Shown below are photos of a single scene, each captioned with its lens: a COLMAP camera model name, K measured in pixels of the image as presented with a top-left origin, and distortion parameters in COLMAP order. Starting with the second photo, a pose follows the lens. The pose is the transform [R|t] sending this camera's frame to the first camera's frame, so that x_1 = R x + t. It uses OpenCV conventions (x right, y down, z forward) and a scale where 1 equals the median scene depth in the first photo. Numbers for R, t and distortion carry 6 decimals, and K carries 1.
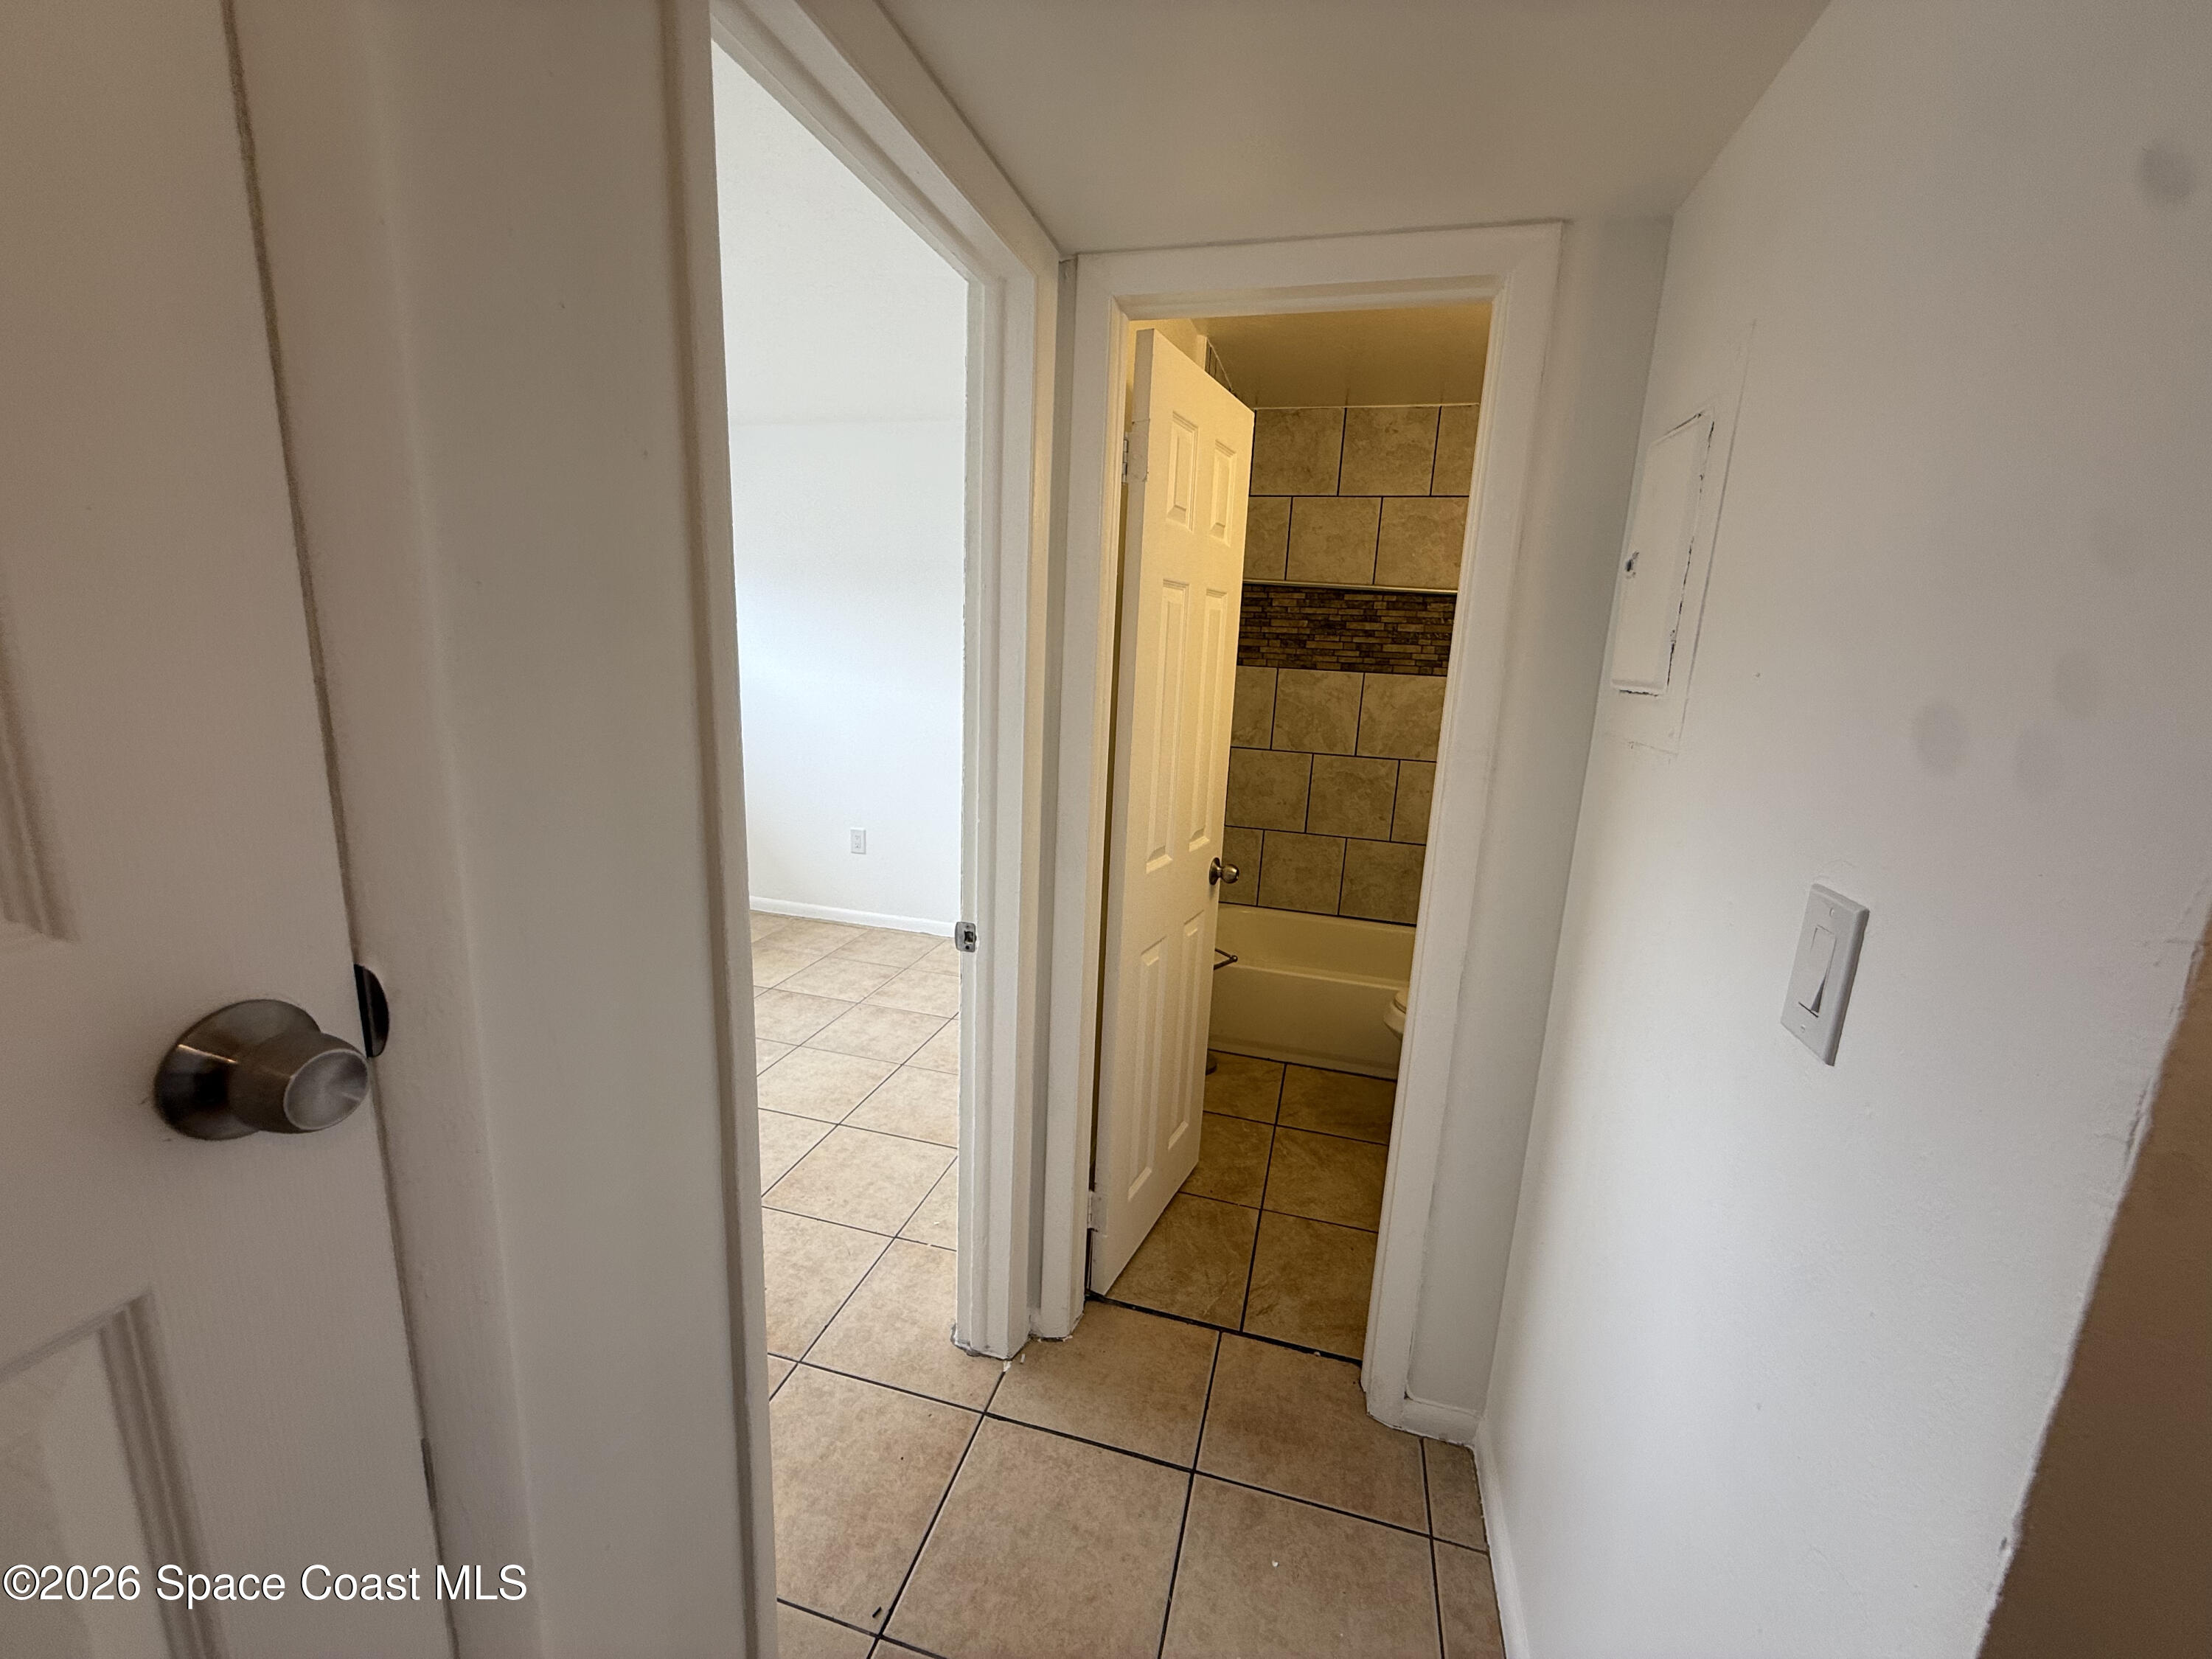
lens RADIAL K [[881.5, 0, 1101.4], [0, 881.5, 829.8], [0, 0, 1]] dist [0.001286, -0.000811]
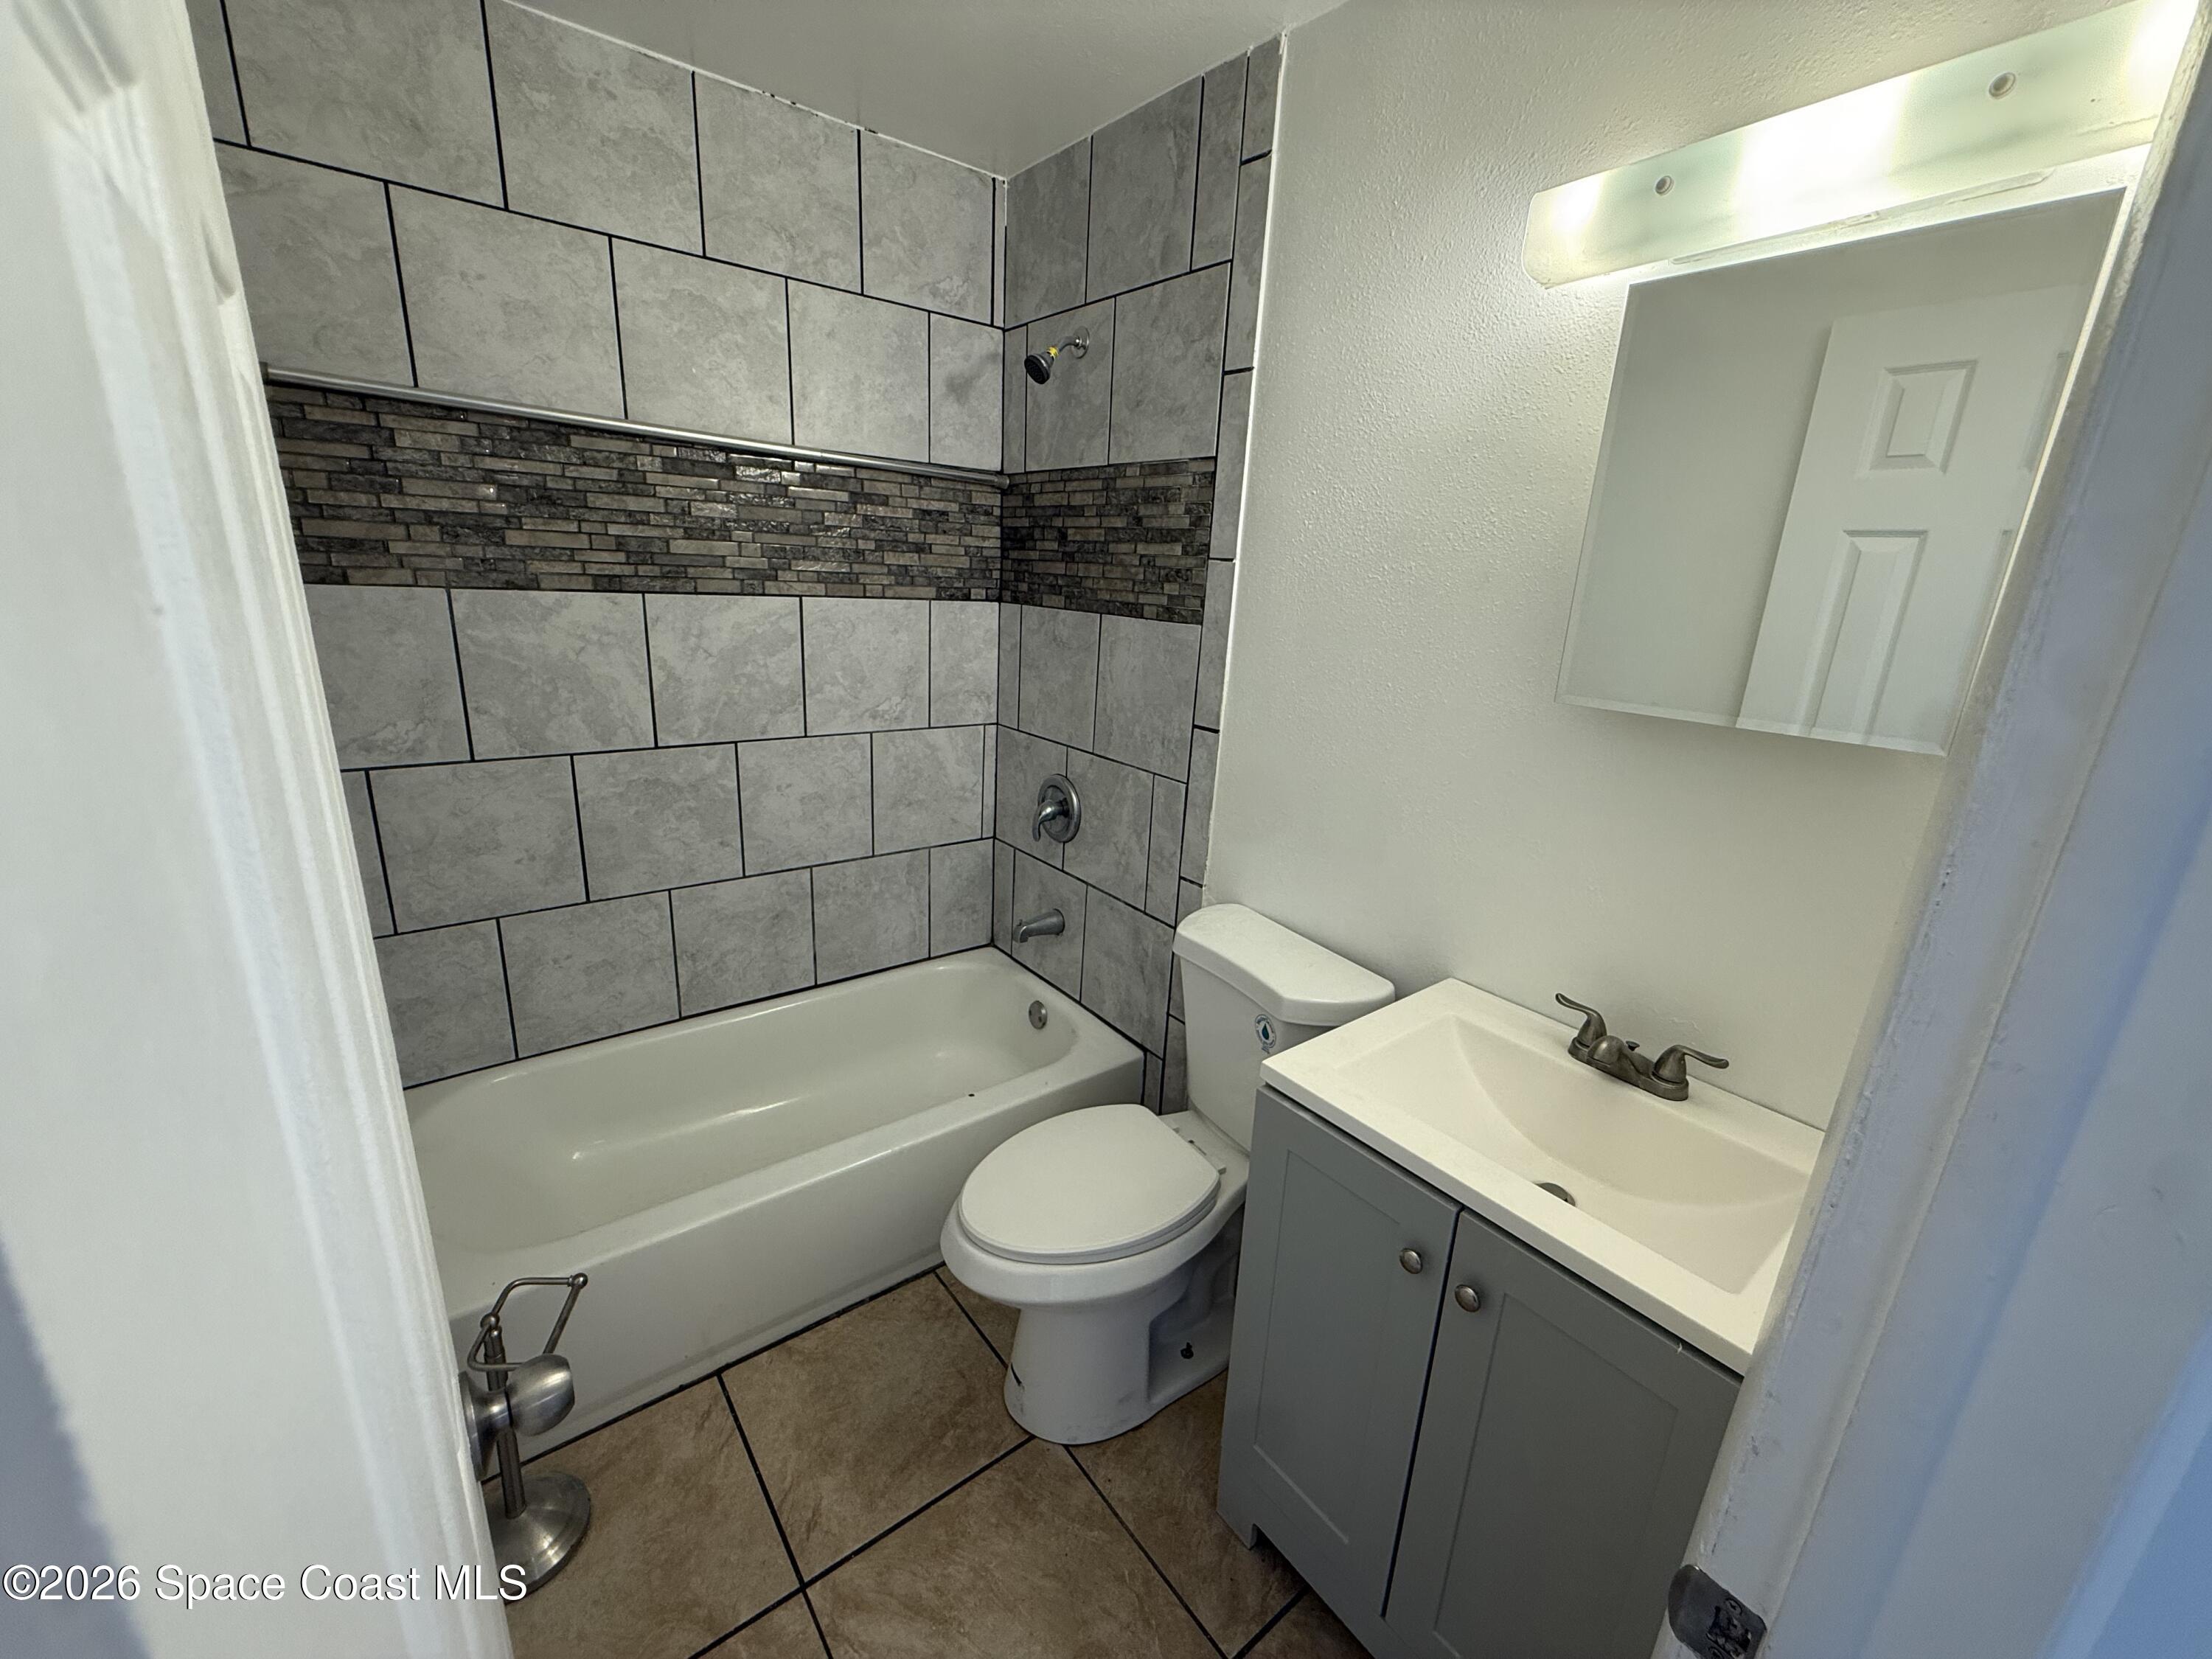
lens RADIAL K [[881.5, 0, 1092.4], [0, 881.5, 830.2], [0, 0, 1]] dist [0.001286, -0.000811]
pose [[0.604707, -0.239656, 0.759536, 0.021623], [0.144557, 0.970840, 0.191239, -0.100078], [-0.783220, -0.005847, 0.621717, 0.445678]]
